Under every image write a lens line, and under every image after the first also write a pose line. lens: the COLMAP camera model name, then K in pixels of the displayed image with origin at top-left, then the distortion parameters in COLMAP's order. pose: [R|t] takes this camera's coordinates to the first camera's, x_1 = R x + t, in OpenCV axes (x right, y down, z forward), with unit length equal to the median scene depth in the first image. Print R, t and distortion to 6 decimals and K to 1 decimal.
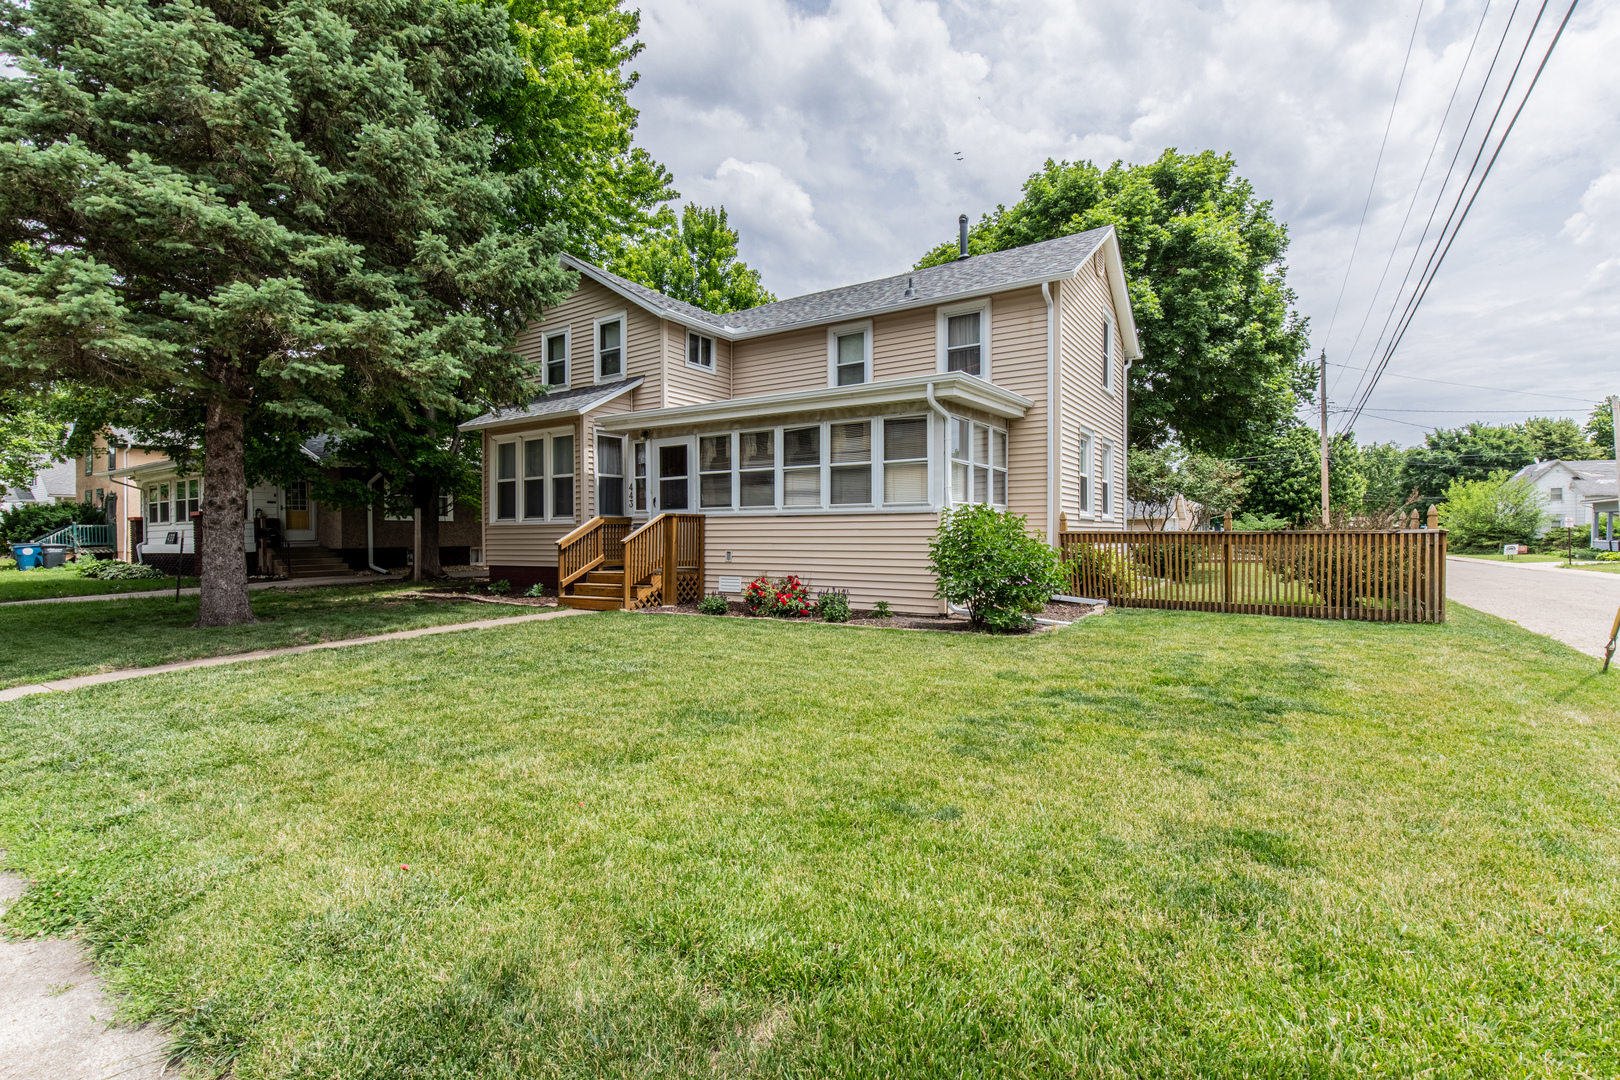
lens RADIAL K [[726.9, 0, 807.7], [0, 726.9, 535.7], [0, 0, 1]] dist [0.009996, -0.001706]
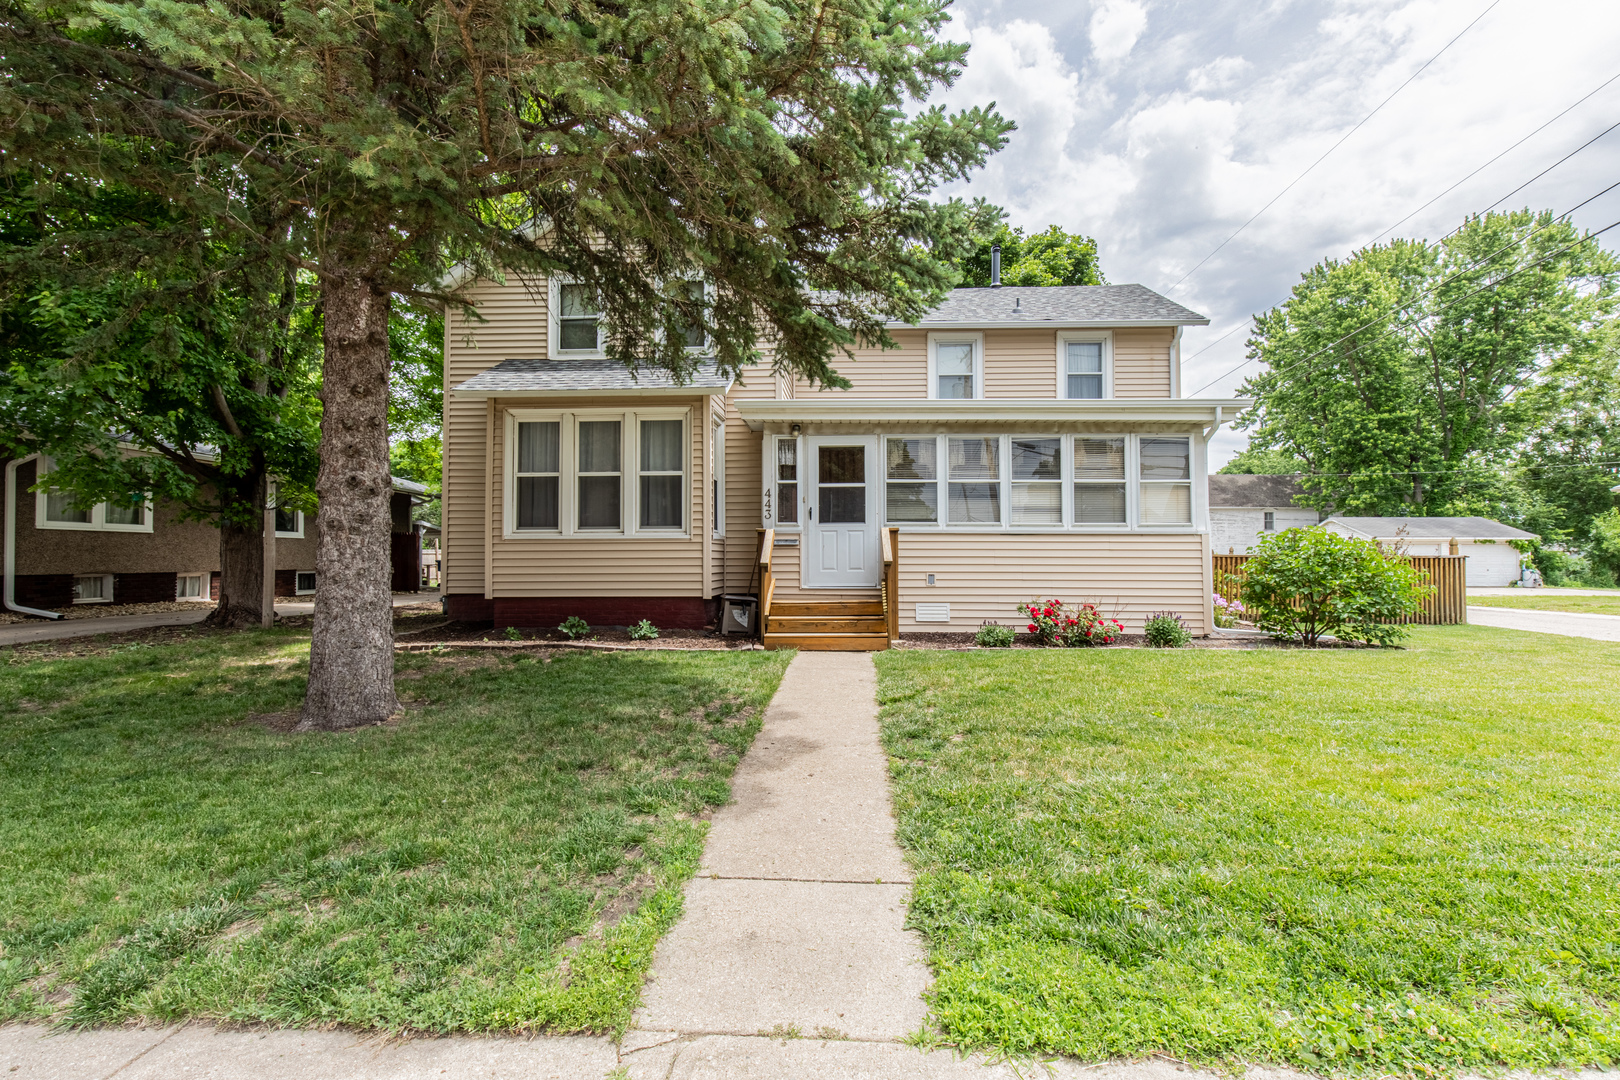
lens RADIAL K [[726.9, 0, 811.5], [0, 726.9, 548.4], [0, 0, 1]] dist [0.009996, -0.001706]
pose [[0.863616, 0.014472, 0.503943, -0.630843], [-0.004482, 0.999769, -0.021029, 0.009576], [-0.504131, 0.015902, 0.863481, 0.312201]]
